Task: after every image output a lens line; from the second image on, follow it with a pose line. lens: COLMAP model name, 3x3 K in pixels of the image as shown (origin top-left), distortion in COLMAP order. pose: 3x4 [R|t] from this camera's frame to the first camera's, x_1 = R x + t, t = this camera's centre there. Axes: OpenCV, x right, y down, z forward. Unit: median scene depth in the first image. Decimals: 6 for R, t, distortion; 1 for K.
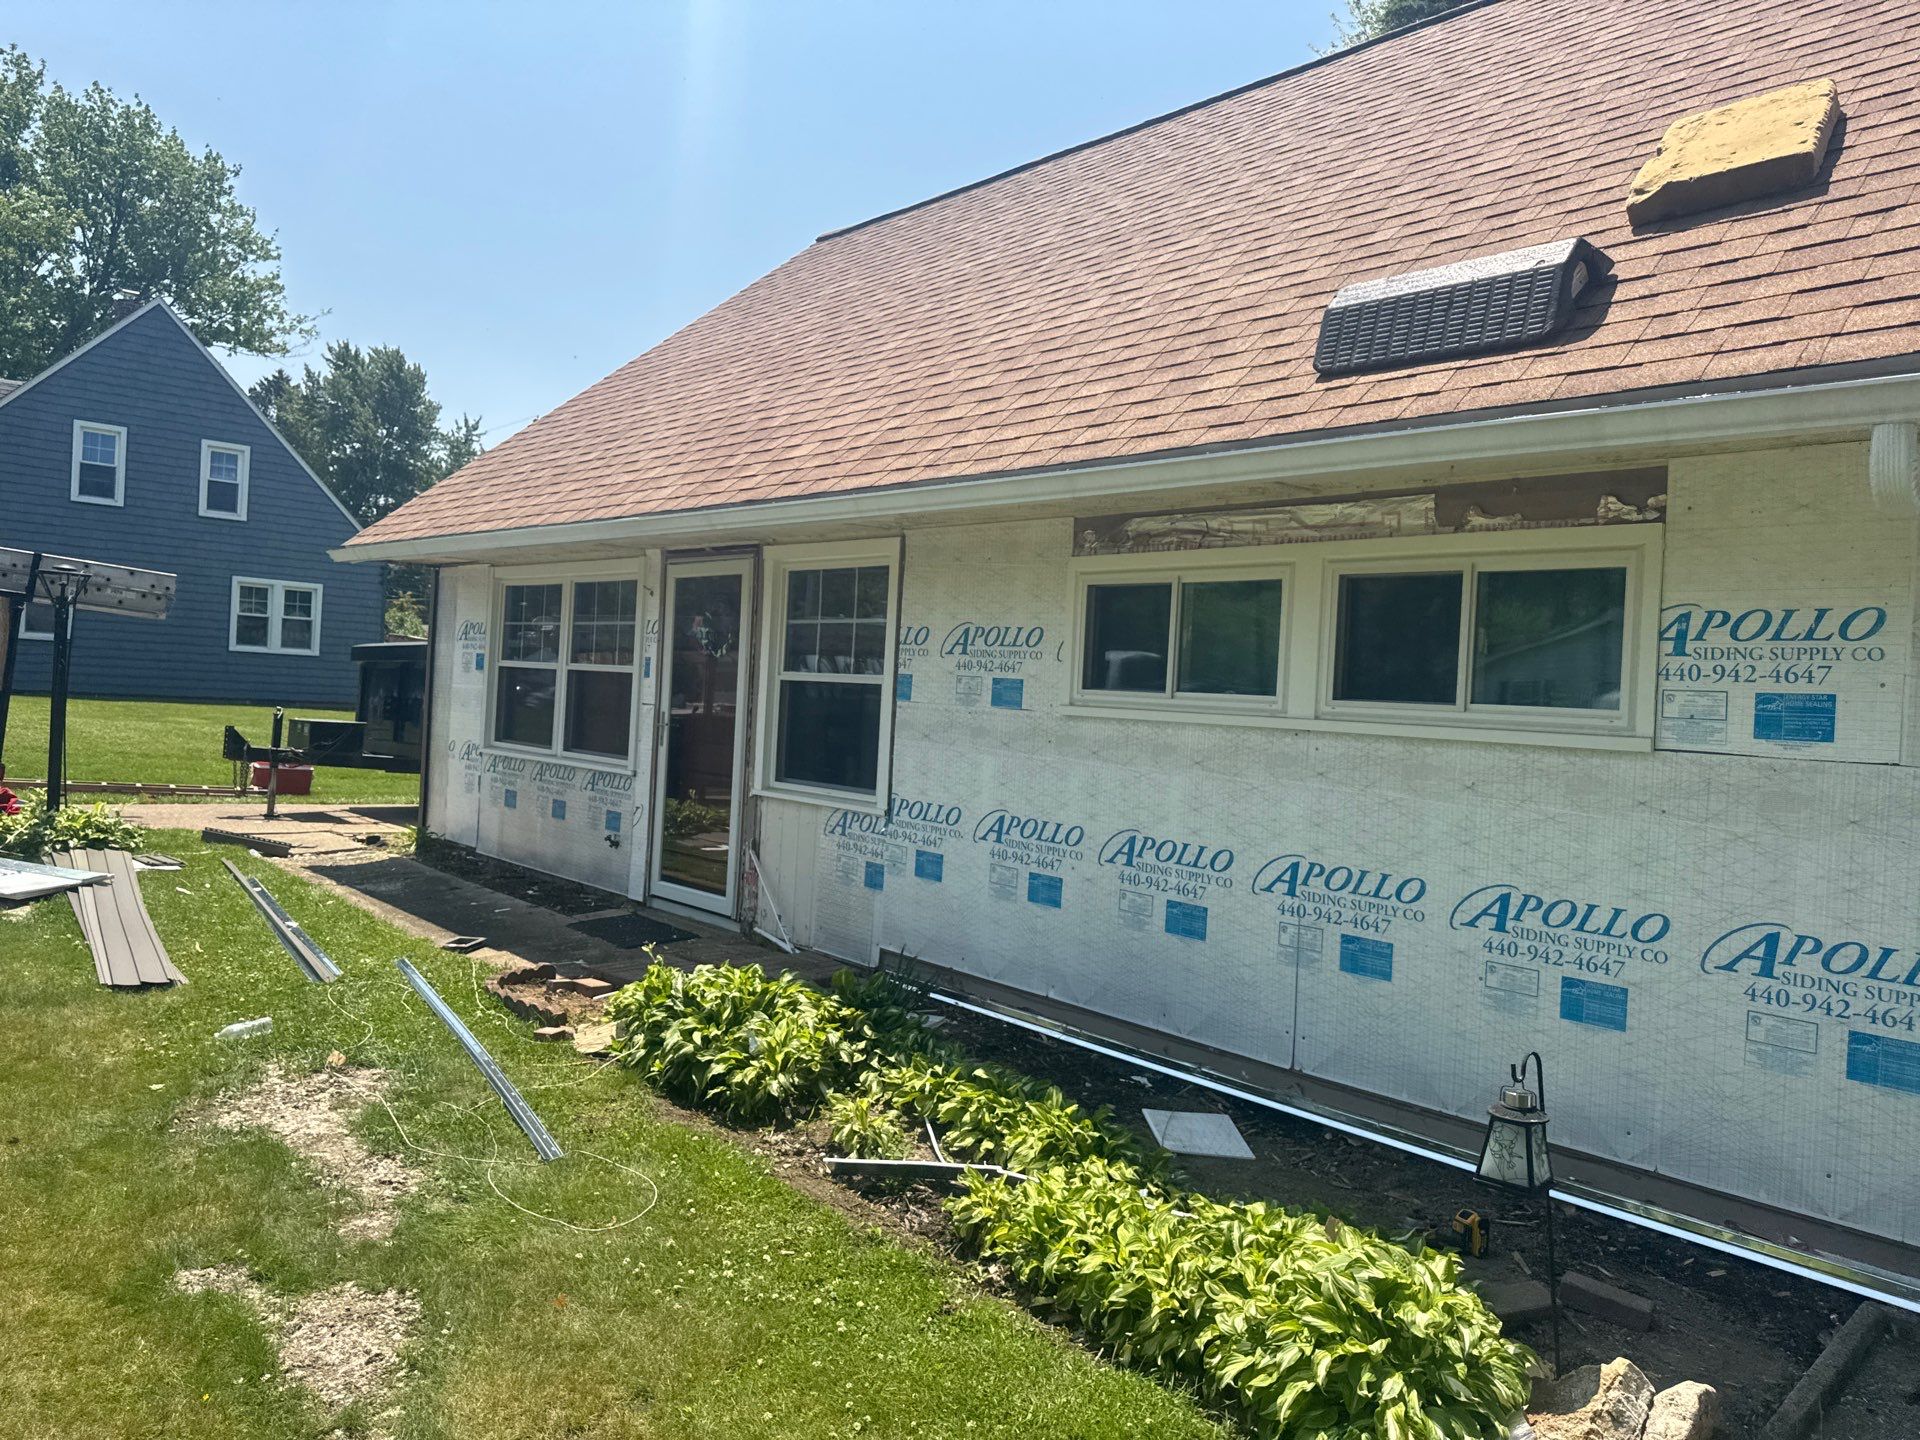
lens RADIAL K [[1381.5, 0, 942.6], [0, 1381.5, 716.1], [0, 0, 1]] dist [0.064973, -0.081599]
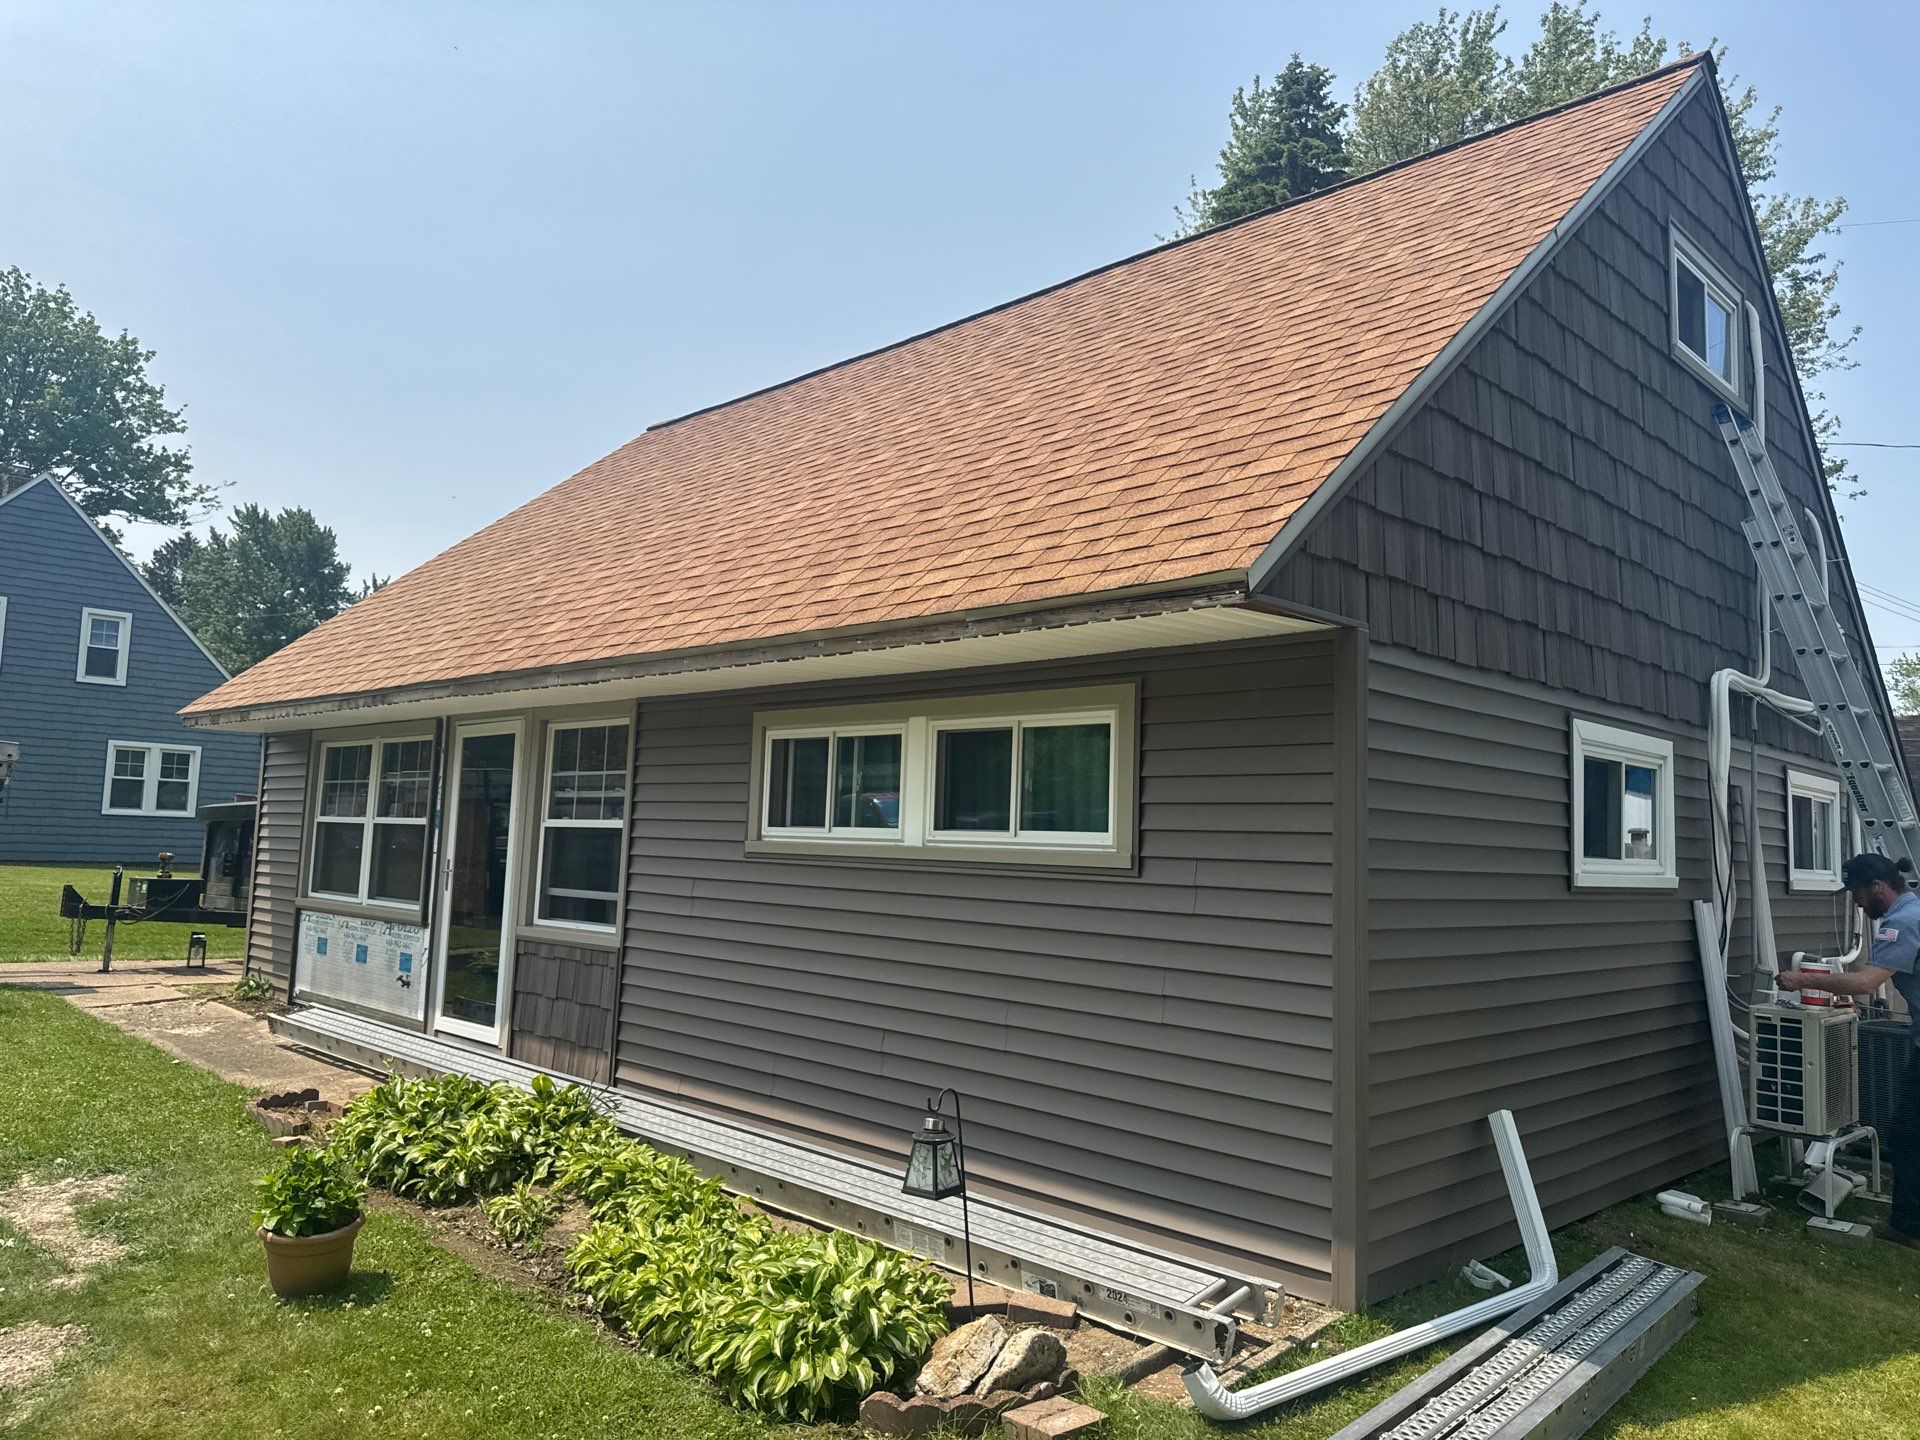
lens RADIAL K [[1381.5, 0, 941.8], [0, 1381.5, 684.3], [0, 0, 1]] dist [0.064973, -0.081599]
pose [[0.998337, -0.017071, 0.055055, 0.118564], [0.023937, 0.991667, -0.126583, 0.007956], [-0.052436, 0.127691, 0.990427, -0.125435]]
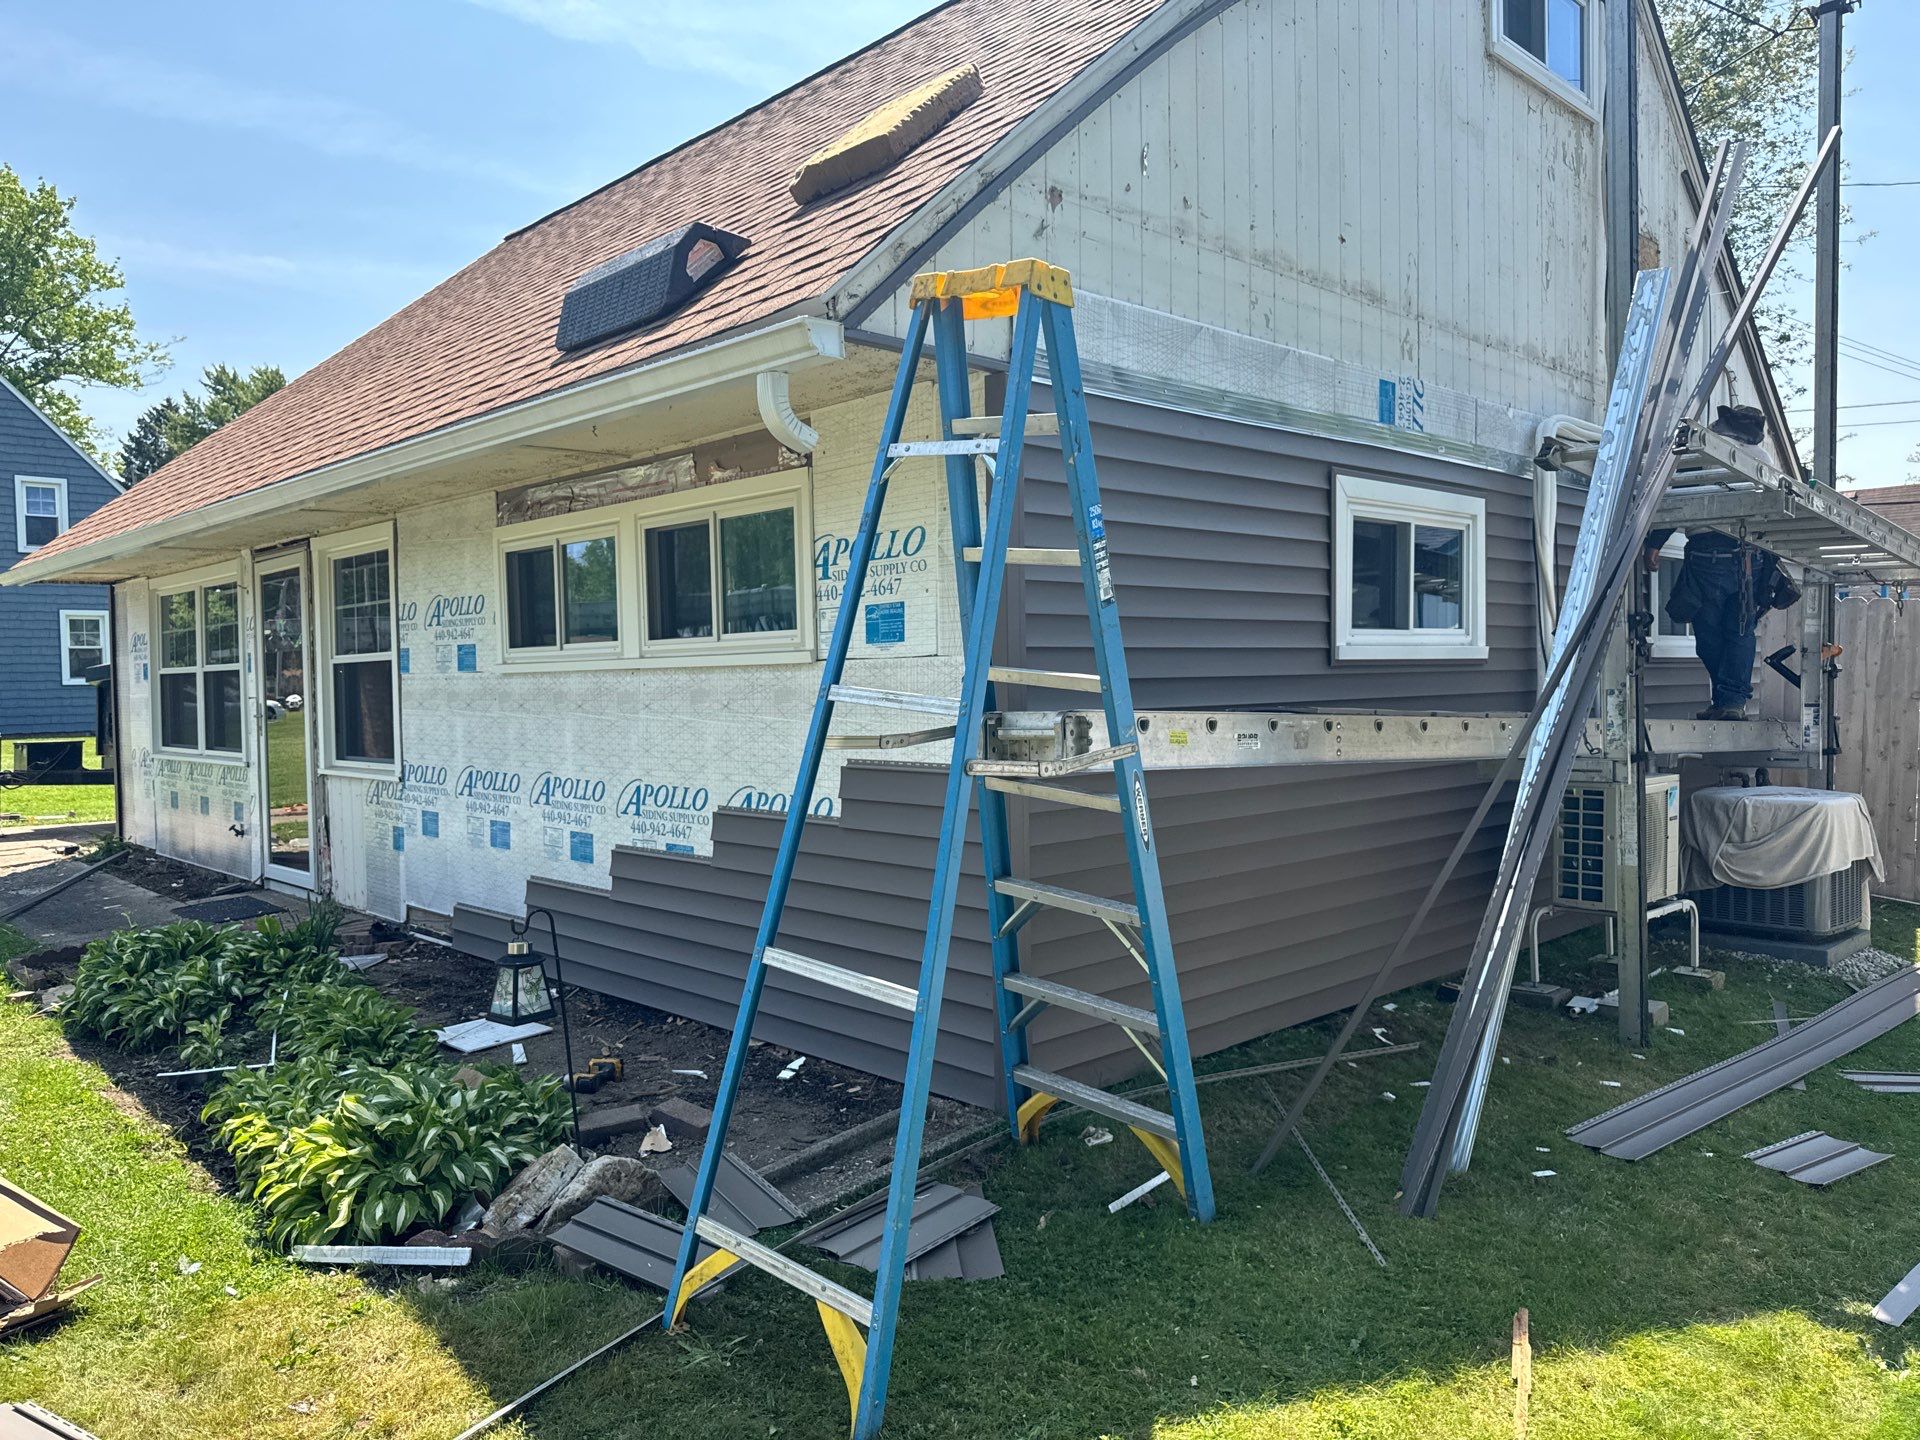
lens RADIAL K [[1381.5, 0, 946.3], [0, 1381.5, 723.9], [0, 0, 1]] dist [0.064973, -0.081599]
pose [[0.996509, -0.077093, 0.032033, 0.254412], [0.076460, 0.996861, 0.020520, 0.027209], [-0.033515, -0.017999, 0.999276, -0.072927]]
